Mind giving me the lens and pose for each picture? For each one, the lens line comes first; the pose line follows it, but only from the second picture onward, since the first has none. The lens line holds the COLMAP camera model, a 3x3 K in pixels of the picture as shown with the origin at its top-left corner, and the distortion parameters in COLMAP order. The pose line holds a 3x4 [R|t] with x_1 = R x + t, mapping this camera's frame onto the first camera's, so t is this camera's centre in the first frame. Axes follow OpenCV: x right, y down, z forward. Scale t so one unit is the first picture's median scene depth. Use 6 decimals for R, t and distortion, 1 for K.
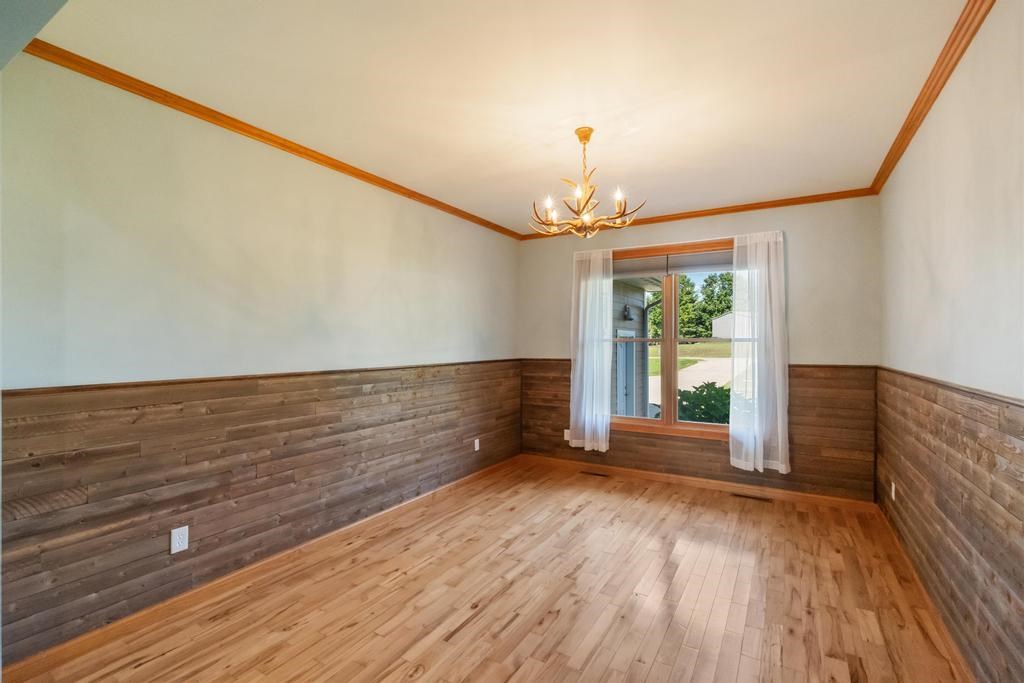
lens RADIAL K [[464.0, 0, 512.0], [0, 464.0, 341.5], [0, 0, 1]] dist [-0.000192, 0.000373]
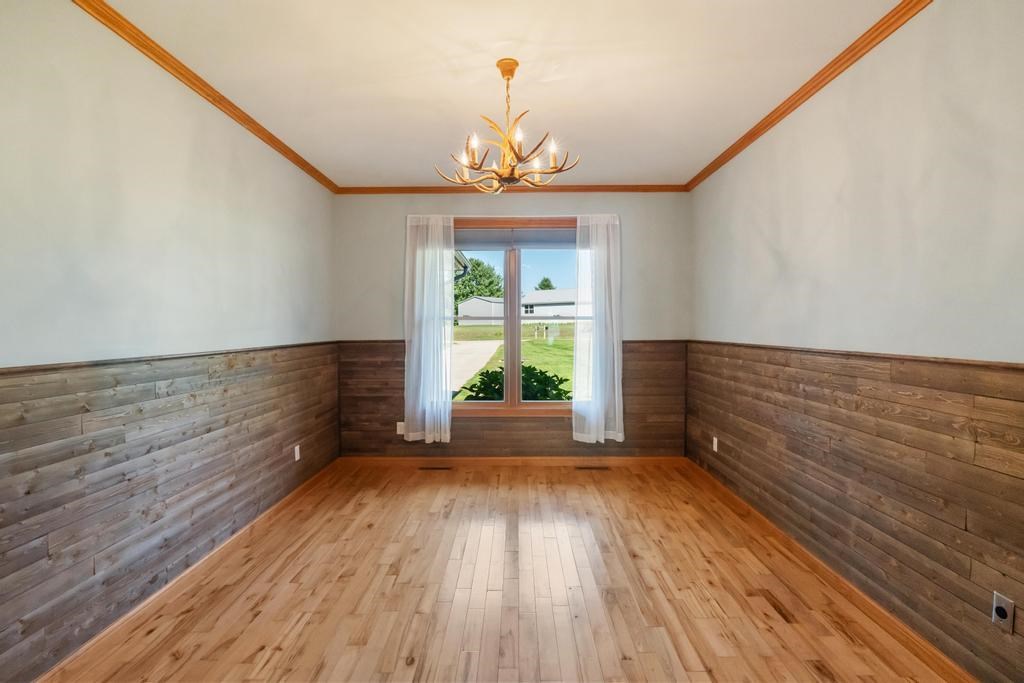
lens RADIAL K [[490.7, 0, 512.0], [0, 490.7, 341.5], [0, 0, 1]] dist [-0.000624, 0.000085]
pose [[0.864822, -0.017403, 0.501777, -0.205165], [0.001234, 0.999470, 0.032537, 0.014692], [-0.502078, -0.027519, 0.864385, 0.149165]]
